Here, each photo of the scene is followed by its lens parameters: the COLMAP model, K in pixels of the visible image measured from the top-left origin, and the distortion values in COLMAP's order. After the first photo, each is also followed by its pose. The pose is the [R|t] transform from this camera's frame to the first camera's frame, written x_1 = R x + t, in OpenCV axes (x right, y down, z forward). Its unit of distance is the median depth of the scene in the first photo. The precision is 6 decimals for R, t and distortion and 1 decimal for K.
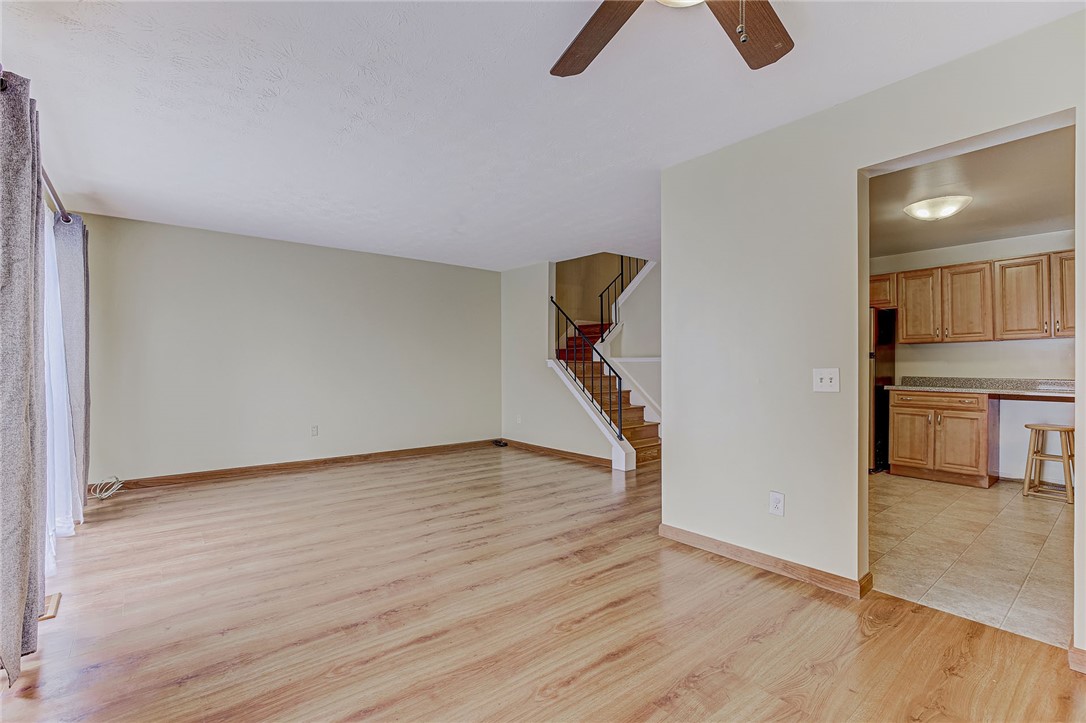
lens RADIAL K [[499.2, 0, 545.7], [0, 499.2, 364.4], [0, 0, 1]] dist [-0.010955, 0.005628]
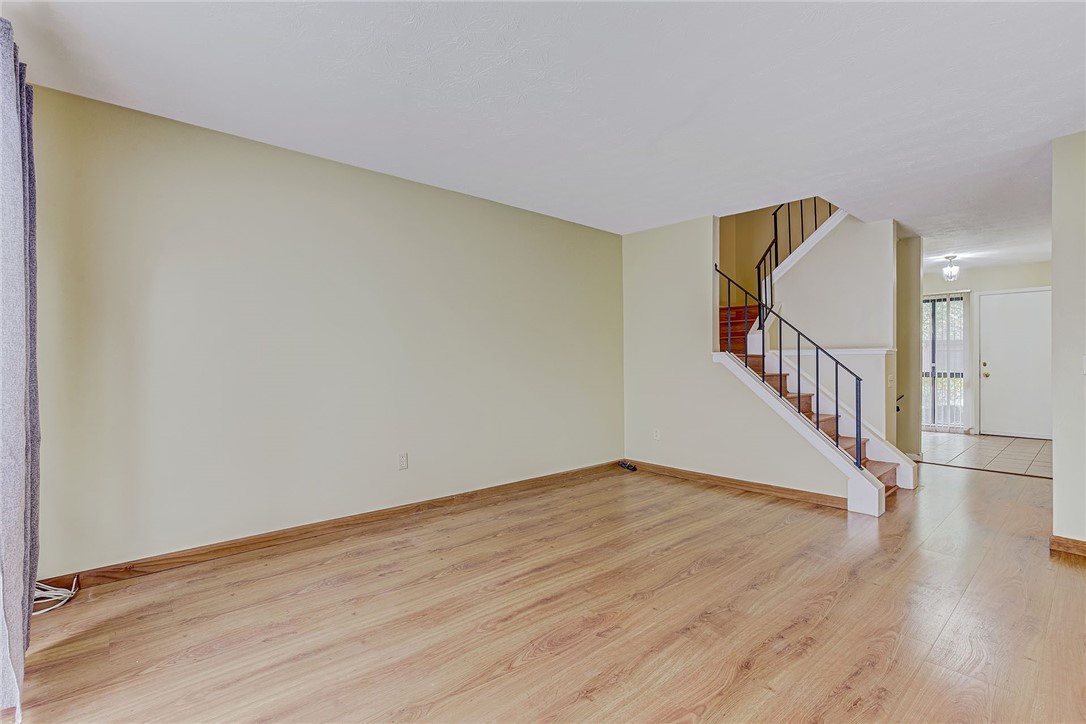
lens RADIAL K [[499.2, 0, 545.7], [0, 499.2, 364.2], [0, 0, 1]] dist [-0.010955, 0.005628]
pose [[0.999027, -0.003678, 0.043942, -0.438477], [0.003431, 0.999978, 0.005707, 0.004117], [-0.043962, -0.005550, 0.999018, 0.487087]]
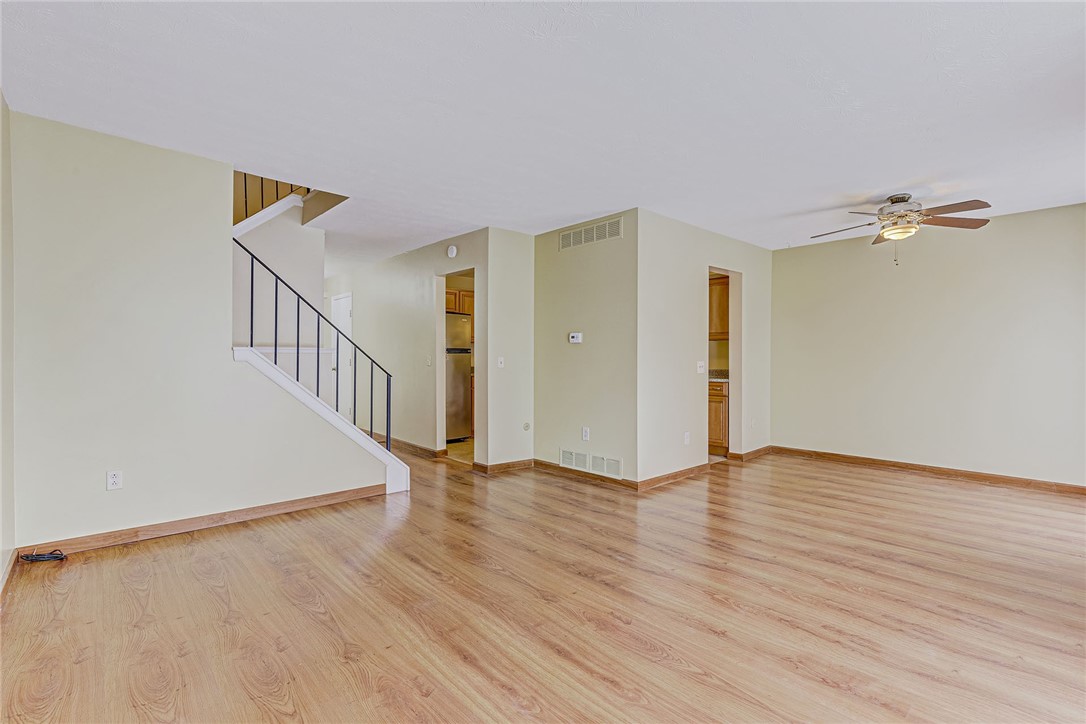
lens RADIAL K [[499.2, 0, 551.0], [0, 499.2, 362.0], [0, 0, 1]] dist [-0.010955, 0.005628]
pose [[-0.058557, -0.002758, 0.998280, -0.906105], [-0.003972, 0.999989, 0.002530, 0.006062], [-0.998276, -0.003817, -0.058567, 1.136040]]
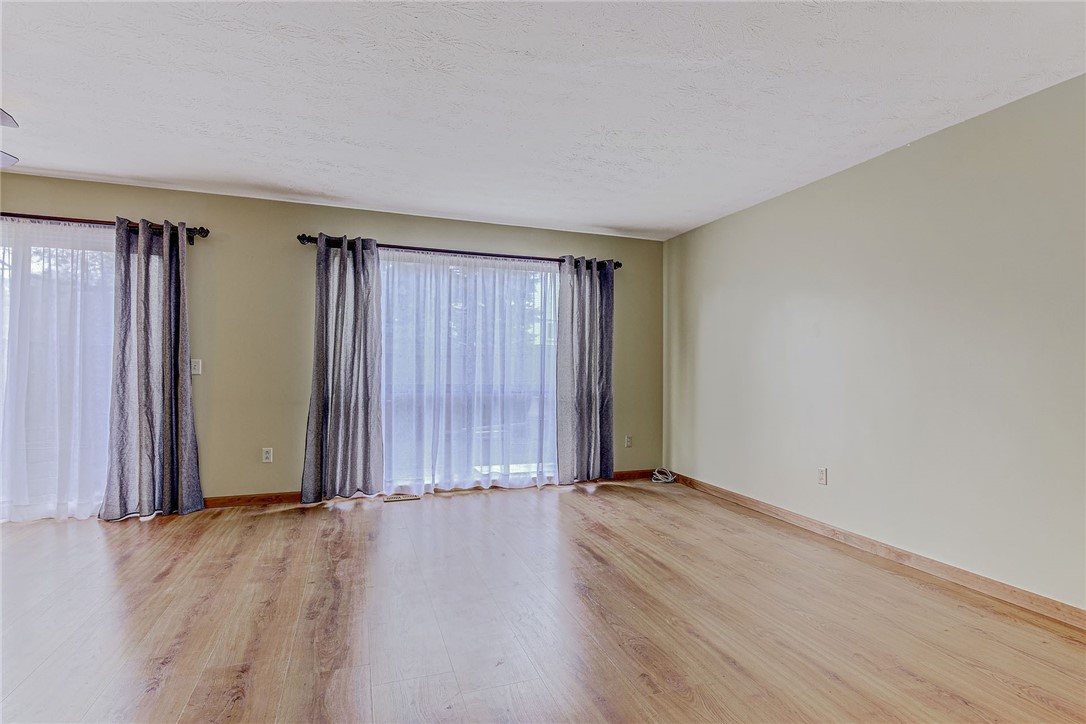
lens RADIAL K [[539.5, 0, 551.7], [0, 539.5, 364.7], [0, 0, 1]] dist [-0.013434, -0.001263]
pose [[-0.327844, -0.010124, -0.944678, 0.396522], [-0.011238, 0.999914, -0.006815, 0.006511], [0.944665, 0.008382, -0.327929, 1.295371]]
